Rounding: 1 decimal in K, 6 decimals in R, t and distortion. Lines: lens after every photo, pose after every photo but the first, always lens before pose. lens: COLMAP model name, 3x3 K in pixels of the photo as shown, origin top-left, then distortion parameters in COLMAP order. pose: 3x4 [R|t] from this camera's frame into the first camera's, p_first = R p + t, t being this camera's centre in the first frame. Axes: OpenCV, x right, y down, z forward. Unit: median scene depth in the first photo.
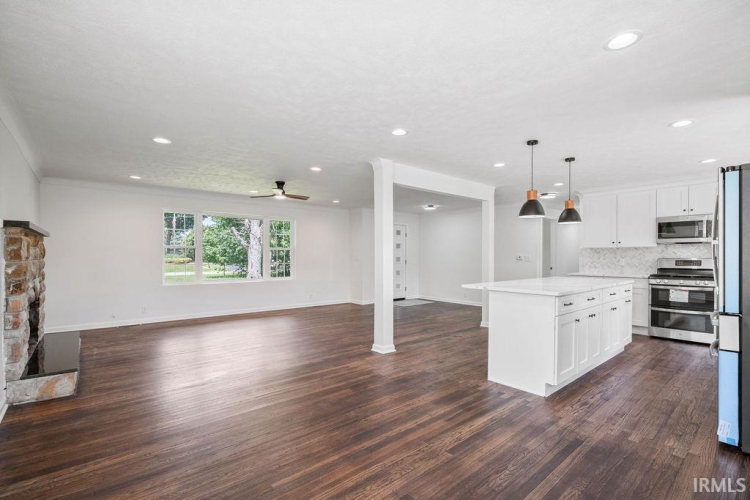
lens RADIAL K [[344.9, 0, 377.6], [0, 344.9, 252.9], [0, 0, 1]] dist [0.012151, -0.000041]
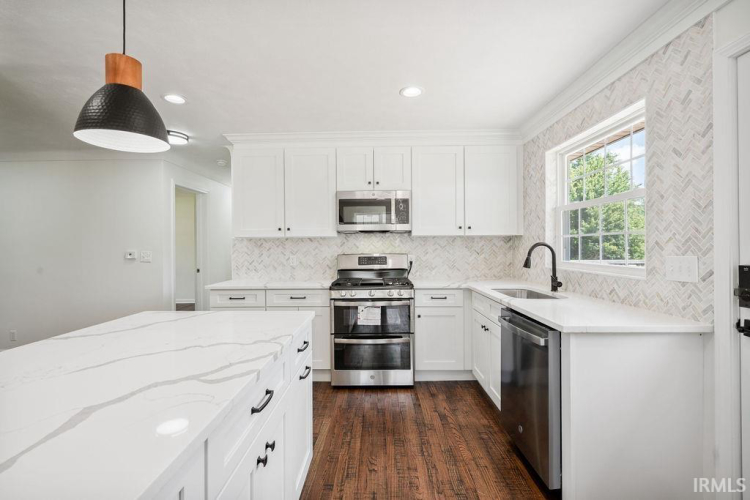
lens RADIAL K [[344.9, 0, 376.2], [0, 344.9, 246.3], [0, 0, 1]] dist [0.012151, -0.000041]
pose [[0.657946, -0.010453, 0.752993, 0.379453], [0.002876, 0.999931, 0.011368, -0.007466], [-0.753060, -0.005314, 0.657931, 0.539307]]
